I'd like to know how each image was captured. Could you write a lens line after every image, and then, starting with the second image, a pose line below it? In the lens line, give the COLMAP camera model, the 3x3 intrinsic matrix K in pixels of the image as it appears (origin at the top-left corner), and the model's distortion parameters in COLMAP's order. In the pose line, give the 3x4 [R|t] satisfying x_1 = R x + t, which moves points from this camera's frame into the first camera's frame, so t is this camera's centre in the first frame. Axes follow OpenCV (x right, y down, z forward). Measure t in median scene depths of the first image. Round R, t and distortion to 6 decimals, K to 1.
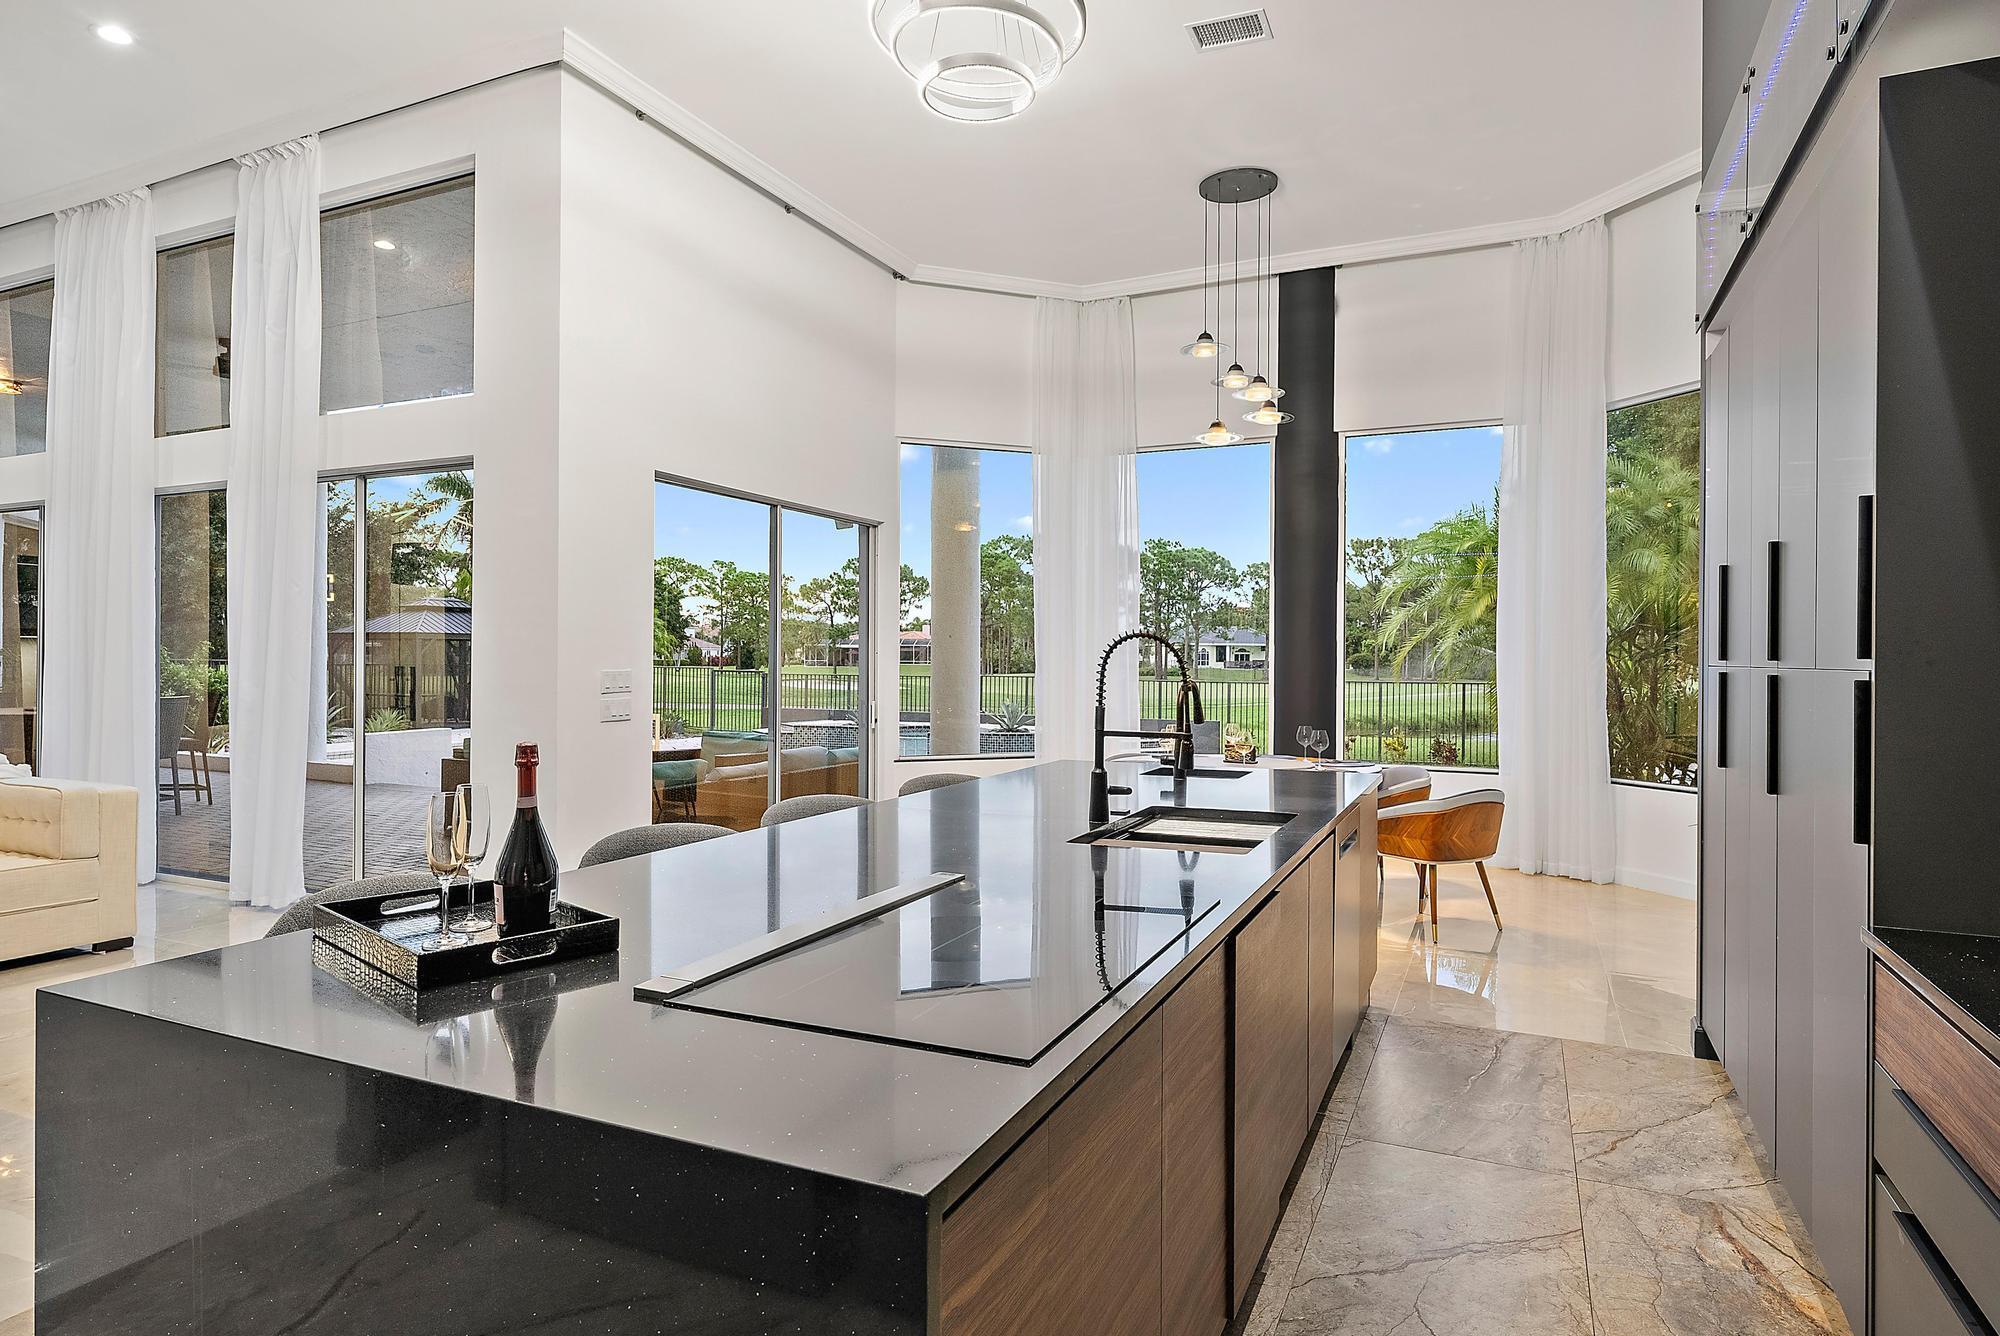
lens RADIAL K [[1102.6, 0, 1003.5], [0, 1102.6, 665.0], [0, 0, 1]] dist [0.001179, 0.001515]
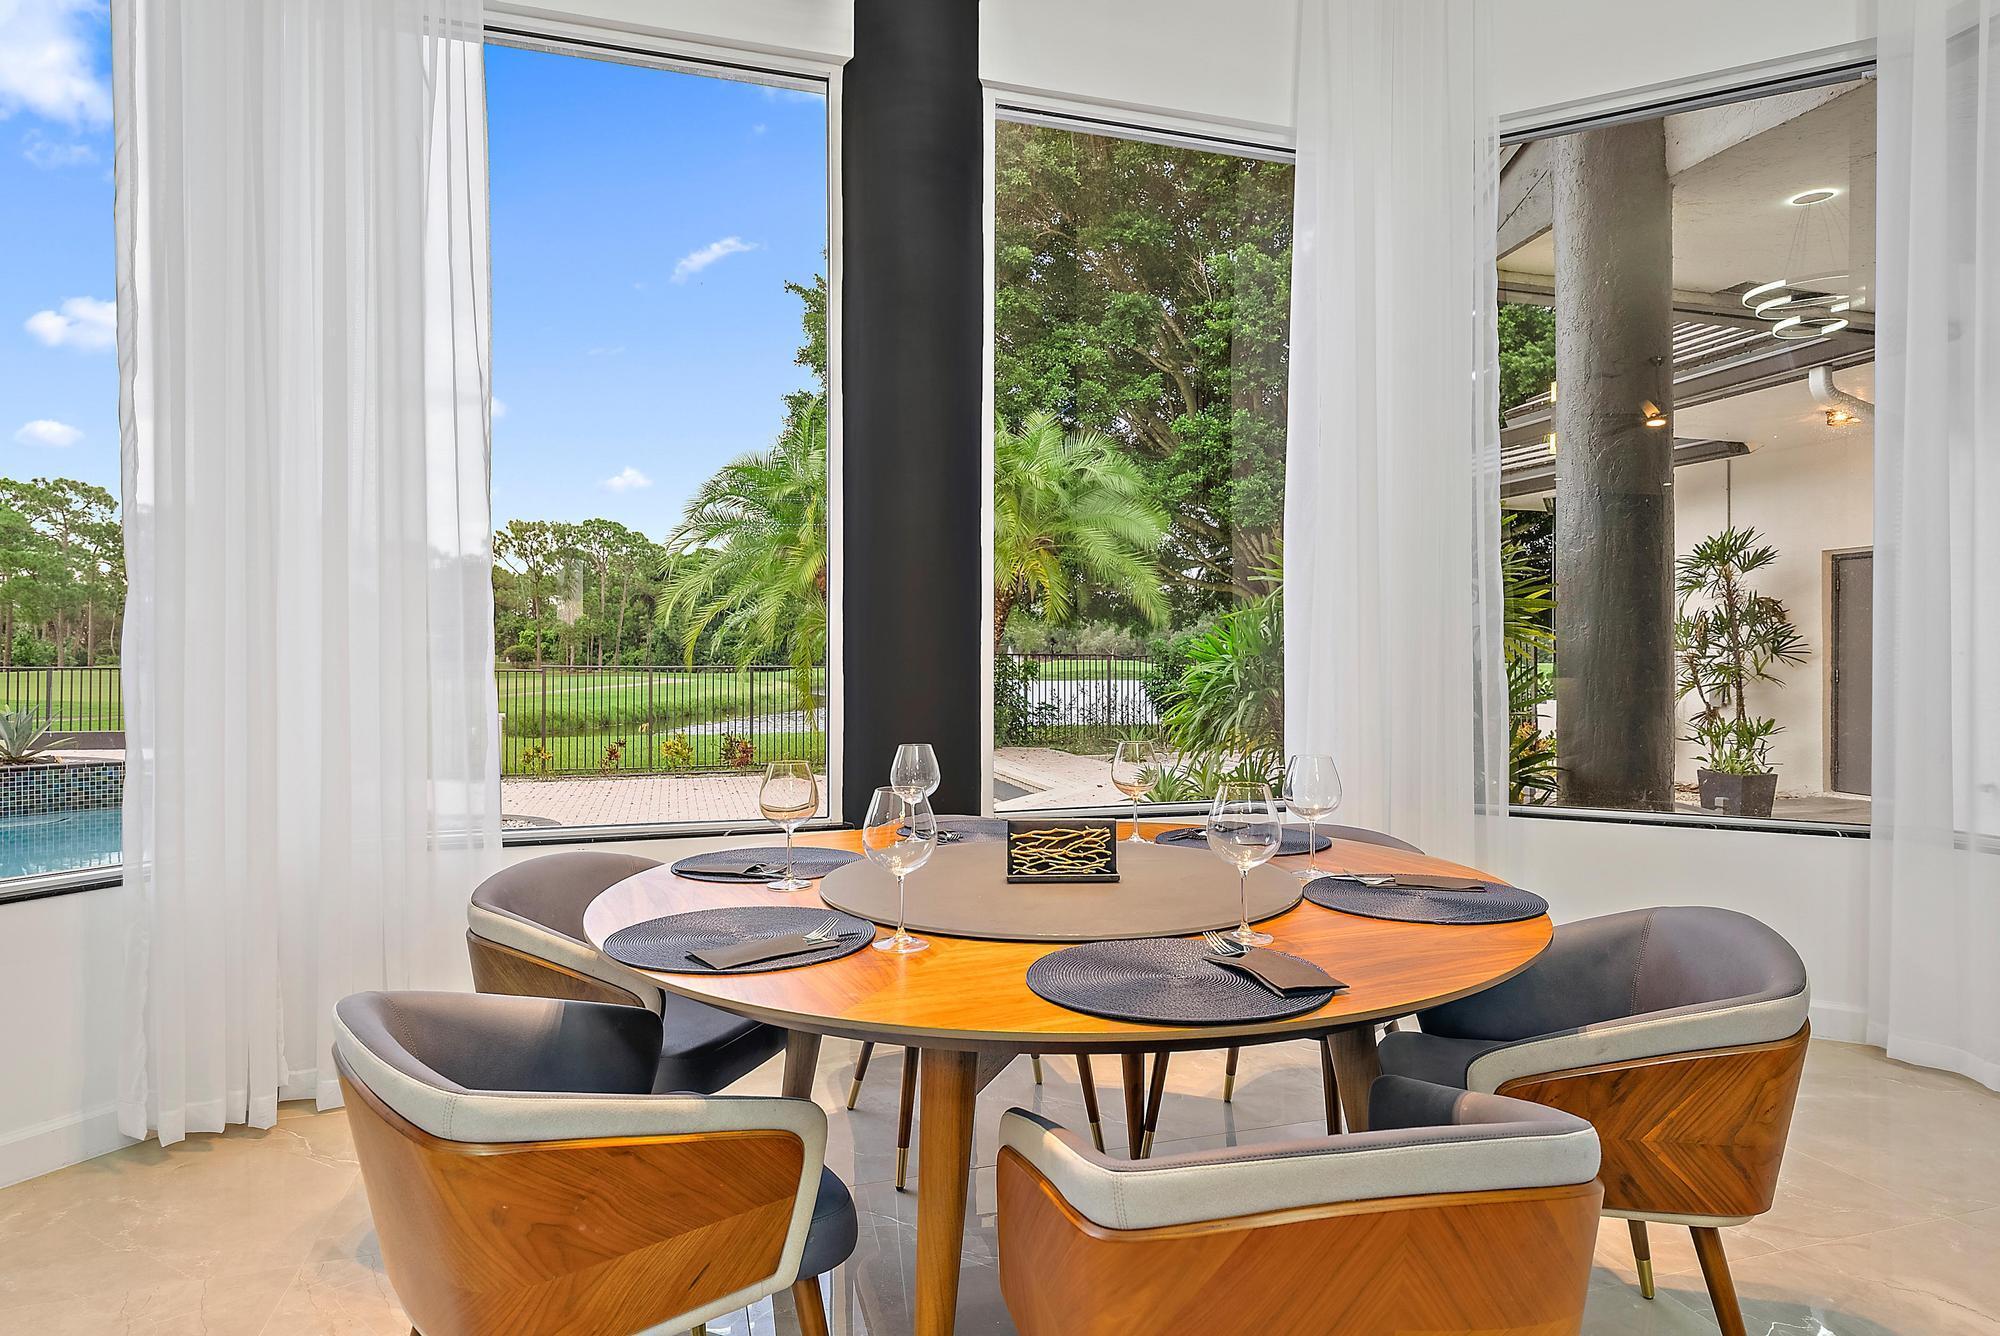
lens RADIAL K [[1102.6, 0, 1003.5], [0, 1102.6, 665.0], [0, 0, 1]] dist [0.001179, 0.001515]
pose [[0.739940, -0.009256, 0.672609, 0.001674], [0.005441, 0.999955, 0.007774, 0.022606], [-0.672651, -0.002092, 0.739957, 0.648984]]
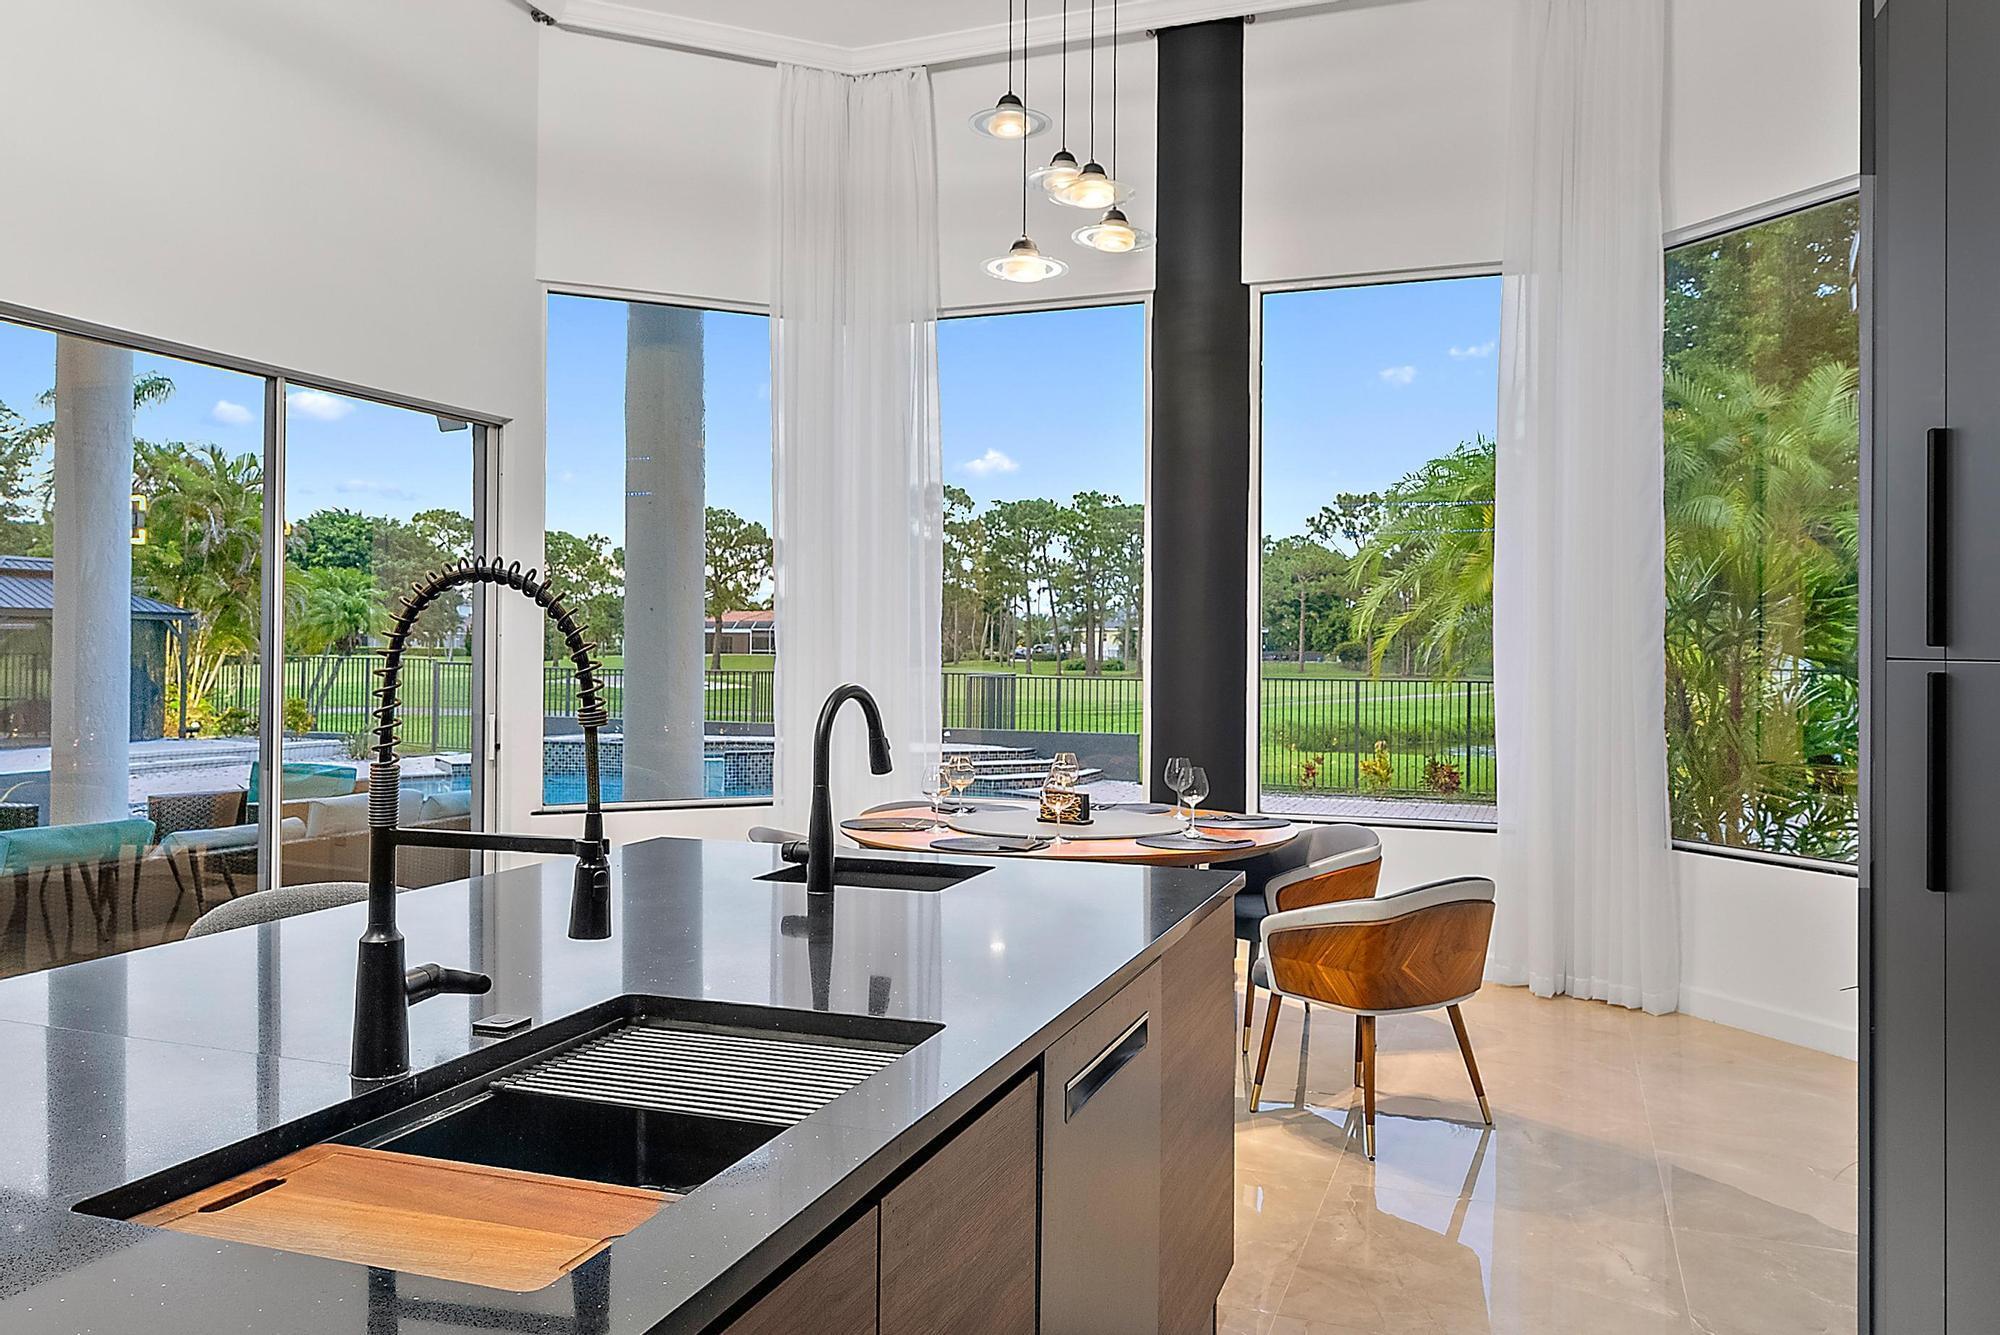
lens RADIAL K [[1436.8, 0, 997.0], [0, 1436.8, 645.9], [0, 0, 1]] dist [-0.001198, -0.001603]
pose [[0.997551, 0.002097, 0.069912, 0.102336], [-0.001601, 0.999973, -0.007151, 0.000156], [-0.069925, 0.007021, 0.997528, 0.195257]]
